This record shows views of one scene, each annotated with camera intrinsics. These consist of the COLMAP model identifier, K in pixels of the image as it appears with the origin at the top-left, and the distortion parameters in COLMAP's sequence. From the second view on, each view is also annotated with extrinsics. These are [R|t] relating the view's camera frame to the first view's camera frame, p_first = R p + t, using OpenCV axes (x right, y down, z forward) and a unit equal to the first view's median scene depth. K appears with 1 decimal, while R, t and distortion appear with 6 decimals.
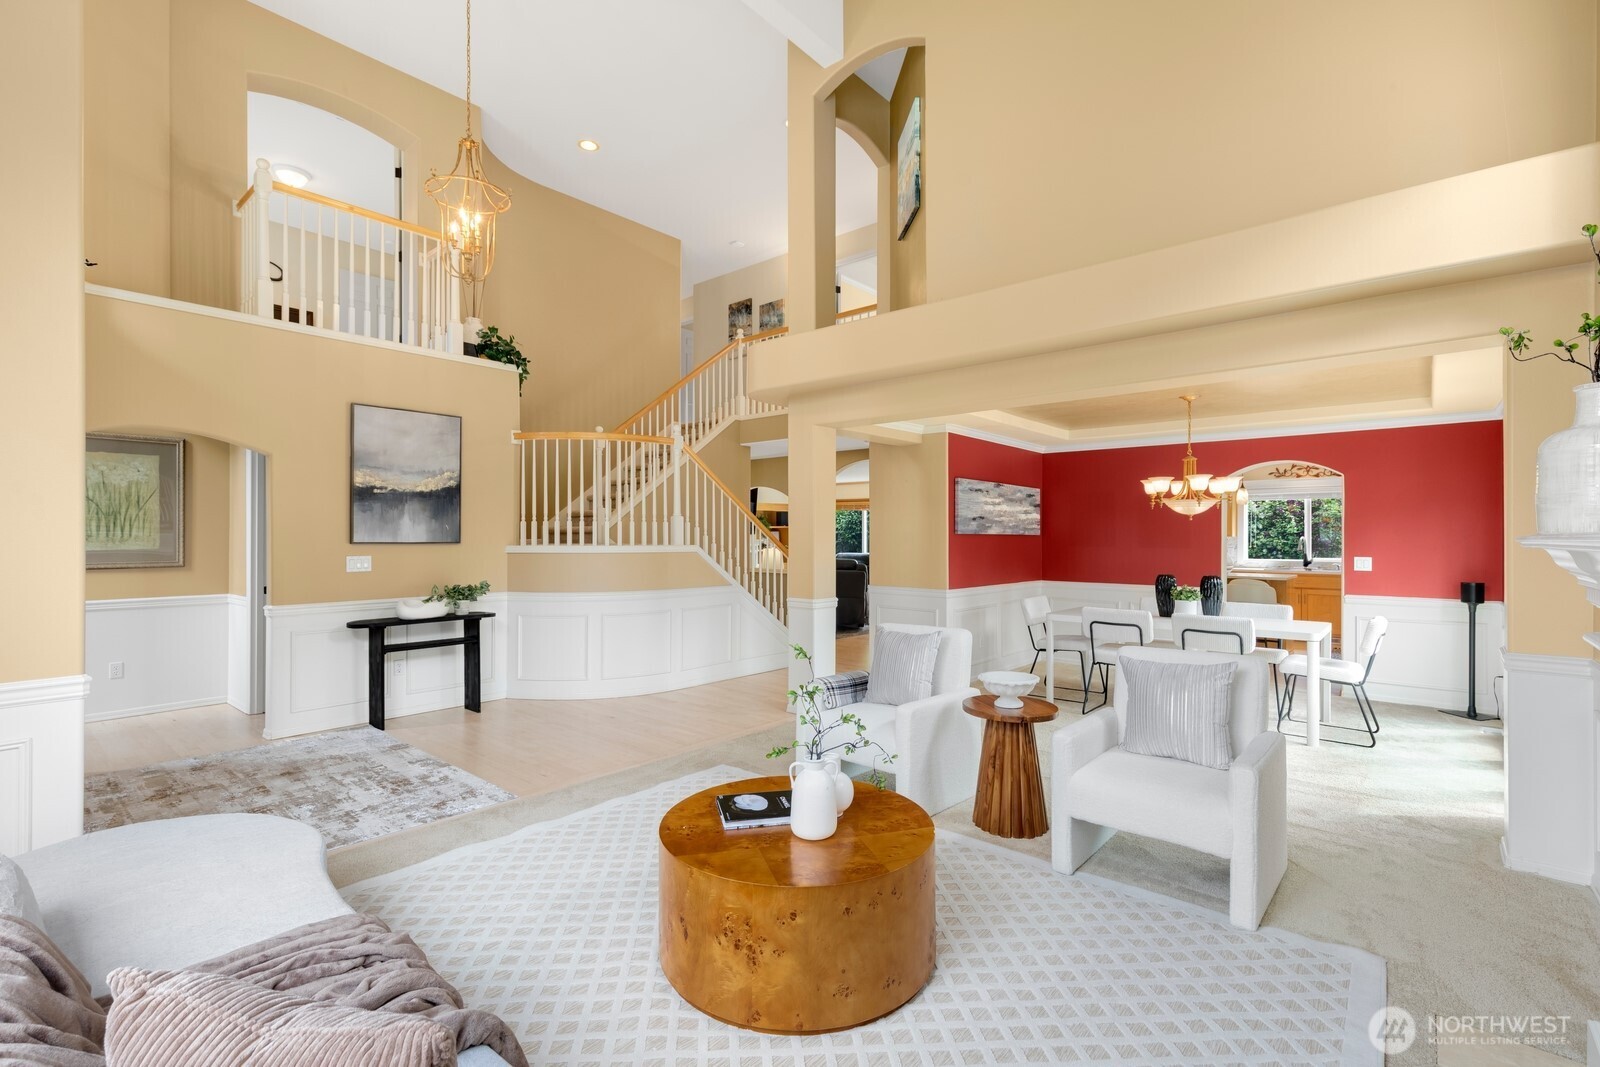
lens RADIAL K [[719.6, 0, 803.7], [0, 719.6, 531.8], [0, 0, 1]] dist [0.006545, -0.000033]
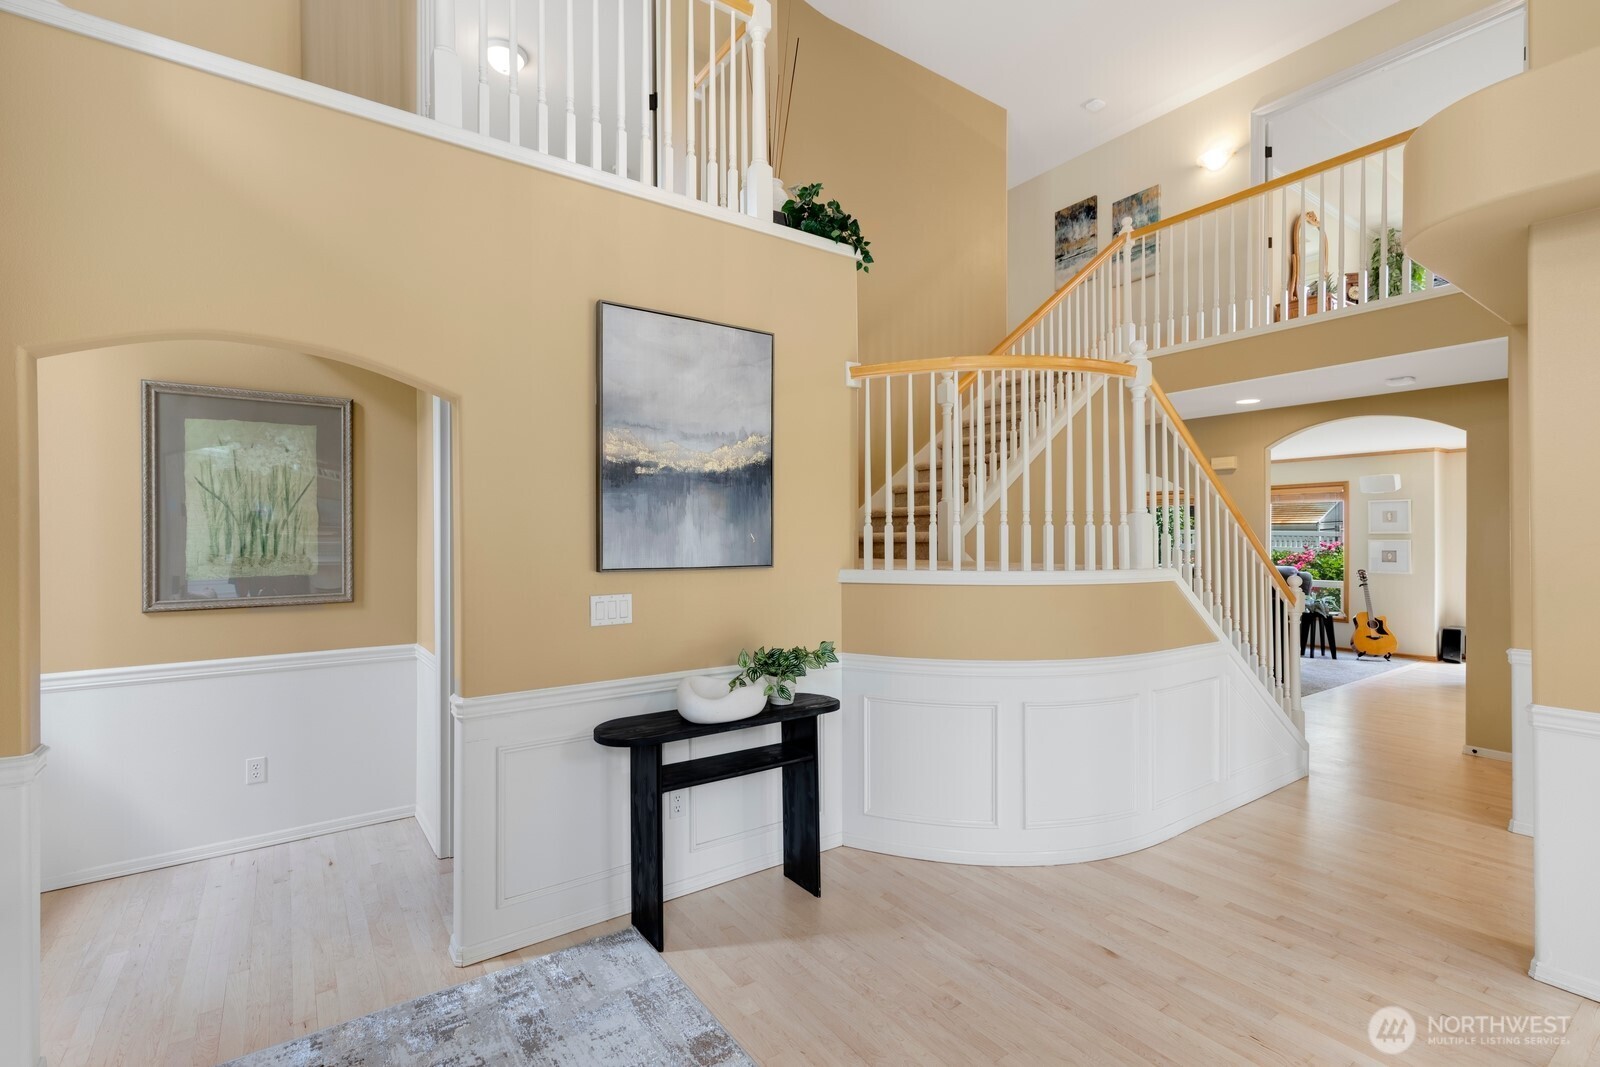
lens RADIAL K [[719.6, 0, 803.7], [0, 719.6, 531.8], [0, 0, 1]] dist [0.006545, -0.000033]
pose [[0.973444, -0.006138, -0.228843, -0.336465], [0.005462, 0.999979, -0.003584, -0.008917], [0.228860, 0.002239, 0.973457, 0.488172]]
